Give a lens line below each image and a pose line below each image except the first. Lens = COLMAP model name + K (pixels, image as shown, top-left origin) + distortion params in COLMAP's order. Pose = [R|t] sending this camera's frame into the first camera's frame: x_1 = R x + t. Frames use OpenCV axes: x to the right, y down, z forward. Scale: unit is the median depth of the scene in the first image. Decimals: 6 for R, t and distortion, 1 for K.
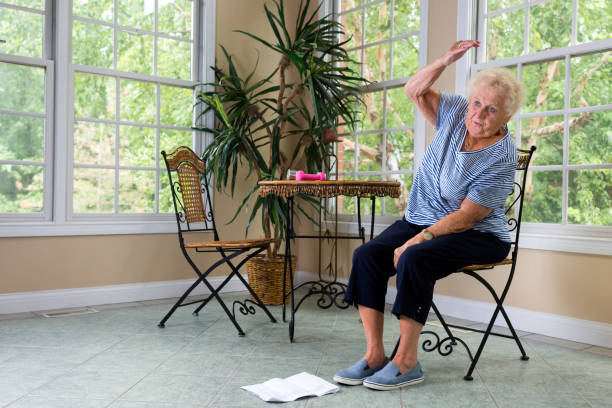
lens RADIAL K [[579.6, 0, 306.0], [0, 579.6, 204.0], [0, 0, 1]] dist [0.012088, 0.010144]
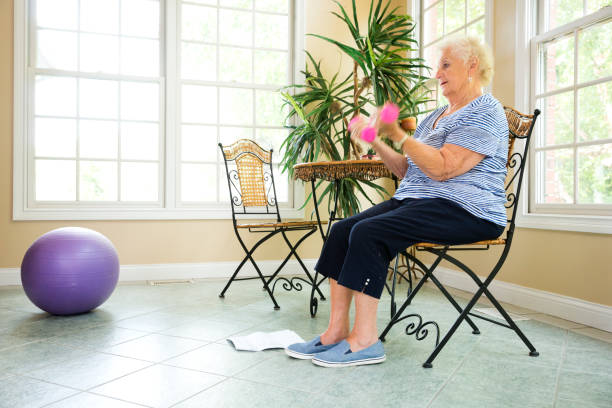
lens RADIAL K [[500.7, 0, 306.0], [0, 500.7, 204.0], [0, 0, 1]] dist [0.012790, 0.006006]
pose [[0.934823, -0.007132, -0.355043, 0.253456], [0.006189, 0.999974, -0.003791, 0.031954], [0.355061, 0.001347, 0.934842, 0.131429]]
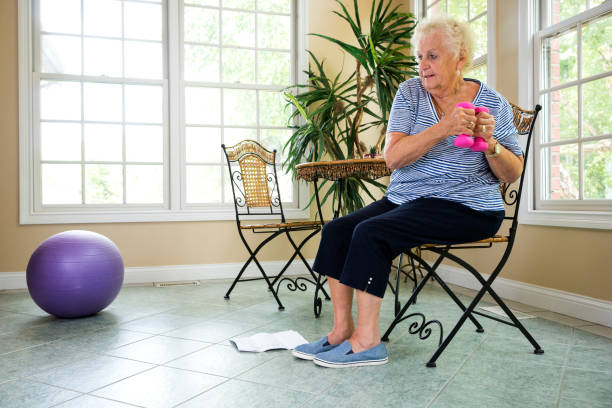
lens RADIAL K [[500.7, 0, 306.0], [0, 500.7, 204.0], [0, 0, 1]] dist [0.012790, 0.006006]
pose [[0.928598, -0.020563, -0.370518, 0.261355], [0.020611, 0.999780, -0.003828, 0.031934], [0.370515, -0.004082, 0.928817, 0.136134]]
